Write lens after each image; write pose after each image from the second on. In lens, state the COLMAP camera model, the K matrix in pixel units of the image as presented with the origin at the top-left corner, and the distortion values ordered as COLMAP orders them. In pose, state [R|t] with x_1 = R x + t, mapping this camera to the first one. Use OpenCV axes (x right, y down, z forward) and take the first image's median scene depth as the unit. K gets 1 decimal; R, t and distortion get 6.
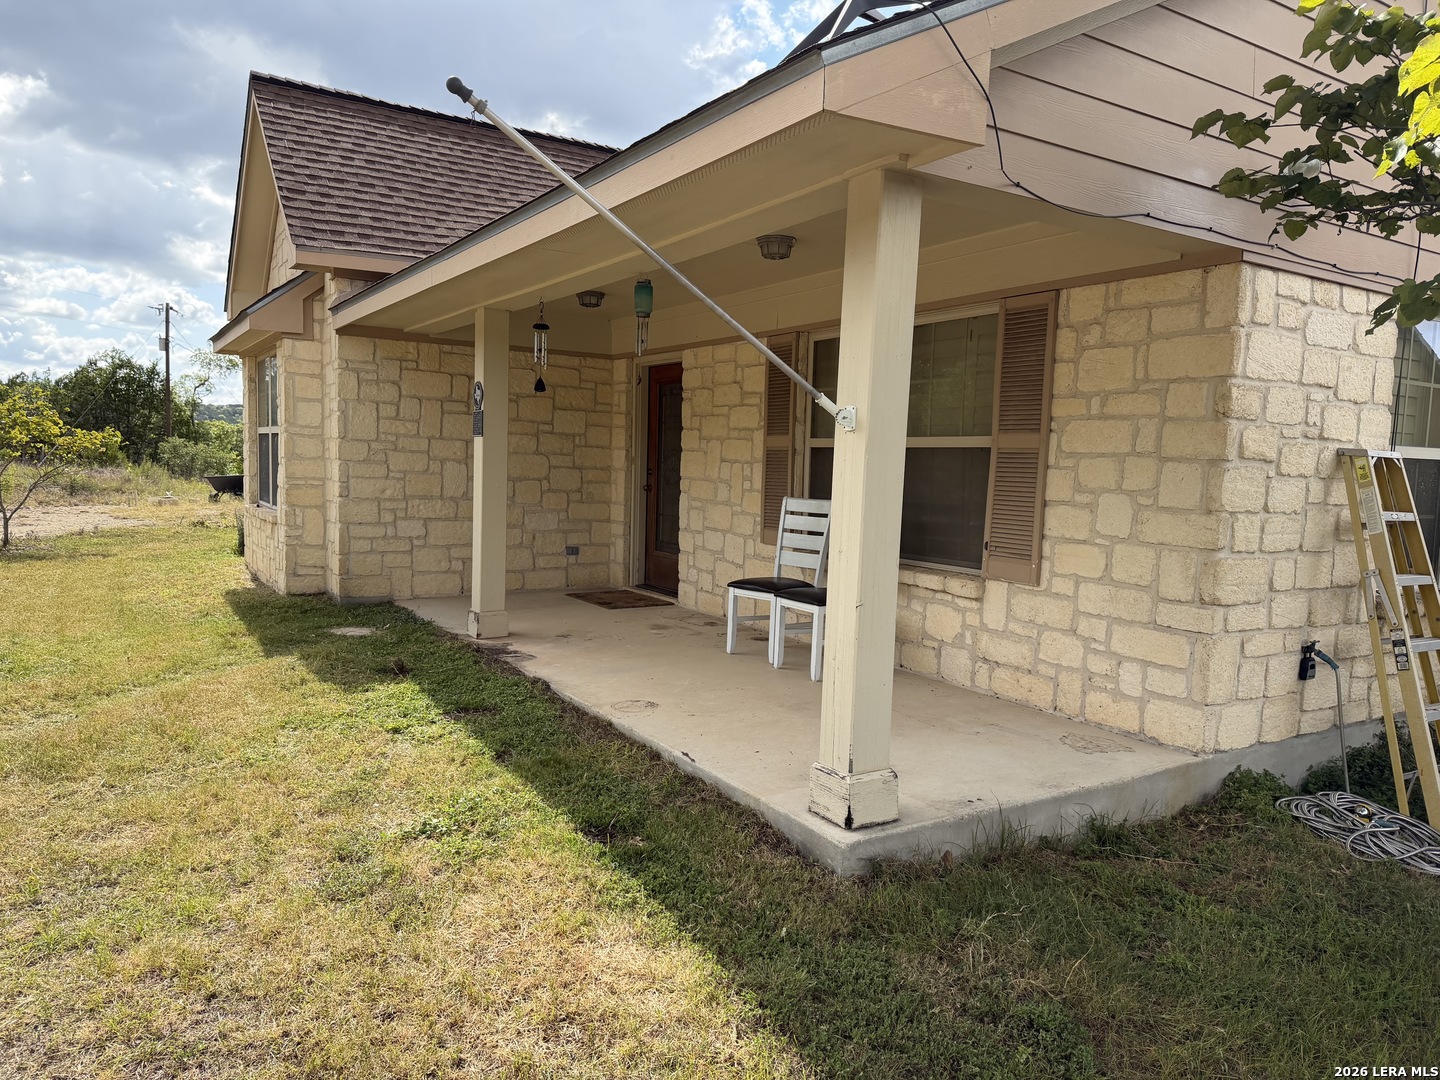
lens RADIAL K [[1016.8, 0, 720.0], [0, 1016.8, 540.0], [0, 0, 1]] dist [0.128932, -0.211418]
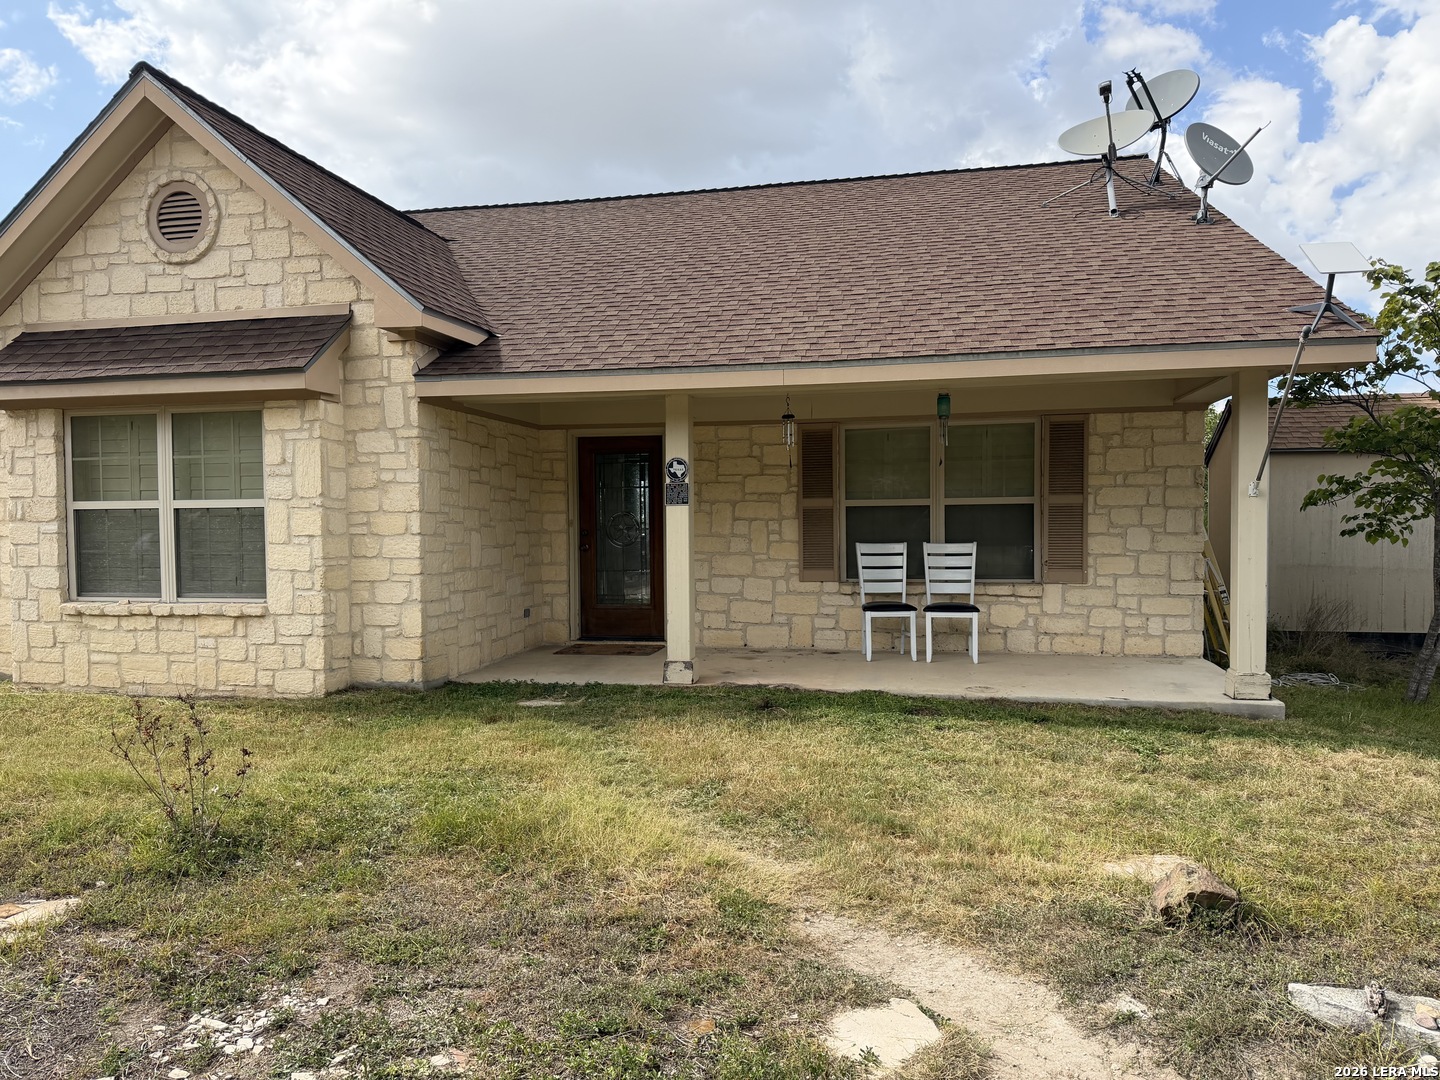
lens RADIAL K [[990.1, 0, 720.0], [0, 990.1, 540.0], [0, 0, 1]] dist [0.111798, -0.193433]
pose [[0.683016, -0.049980, 0.728692, -1.352881], [0.086742, 0.996146, -0.012981, -0.060057], [-0.725235, 0.072074, 0.684719, 0.301211]]
